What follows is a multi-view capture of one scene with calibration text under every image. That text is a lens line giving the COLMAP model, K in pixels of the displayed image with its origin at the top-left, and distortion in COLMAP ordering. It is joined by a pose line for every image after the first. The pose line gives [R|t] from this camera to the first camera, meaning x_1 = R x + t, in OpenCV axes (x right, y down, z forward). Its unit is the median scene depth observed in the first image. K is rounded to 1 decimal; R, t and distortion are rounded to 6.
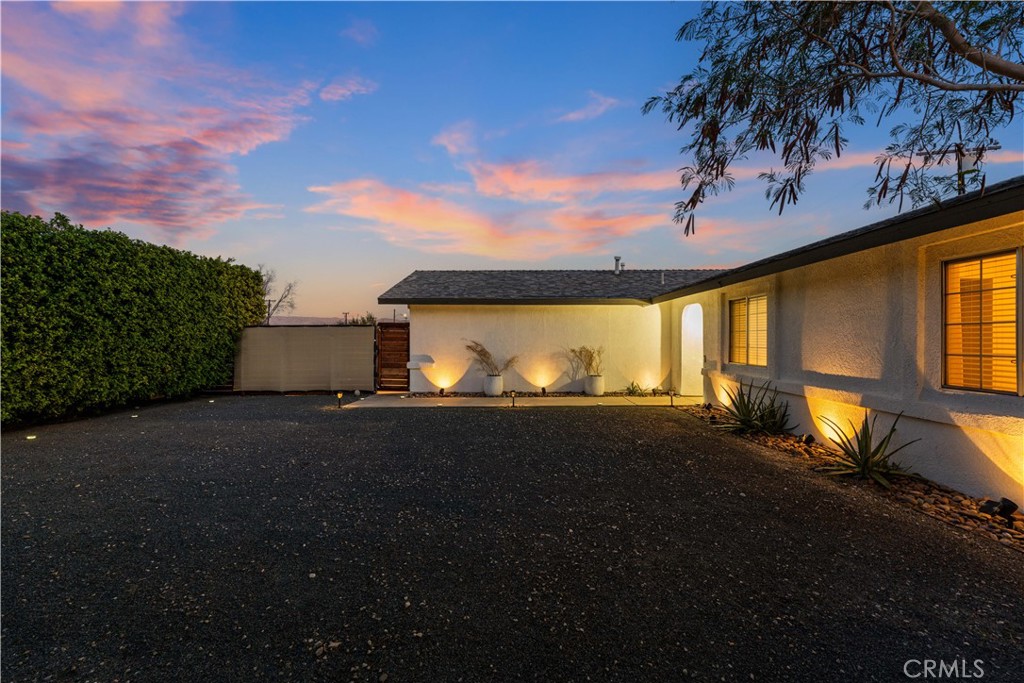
lens RADIAL K [[412.5, 0, 512.0], [0, 412.5, 341.5], [0, 0, 1]] dist [-0.000002, -0.000023]
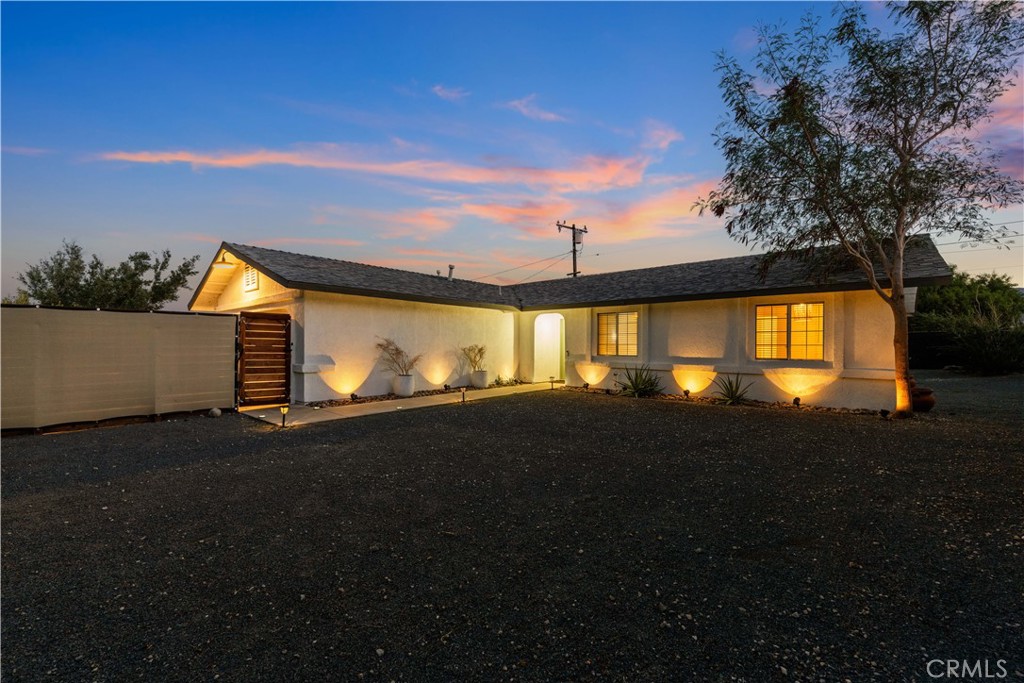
lens RADIAL K [[412.5, 0, 512.0], [0, 412.5, 341.5], [0, 0, 1]] dist [-0.000002, -0.000023]
pose [[0.658100, 0.009913, 0.752866, -0.585457], [-0.001151, 0.999925, -0.012161, 0.015523], [-0.752930, 0.007137, 0.658062, 0.182945]]
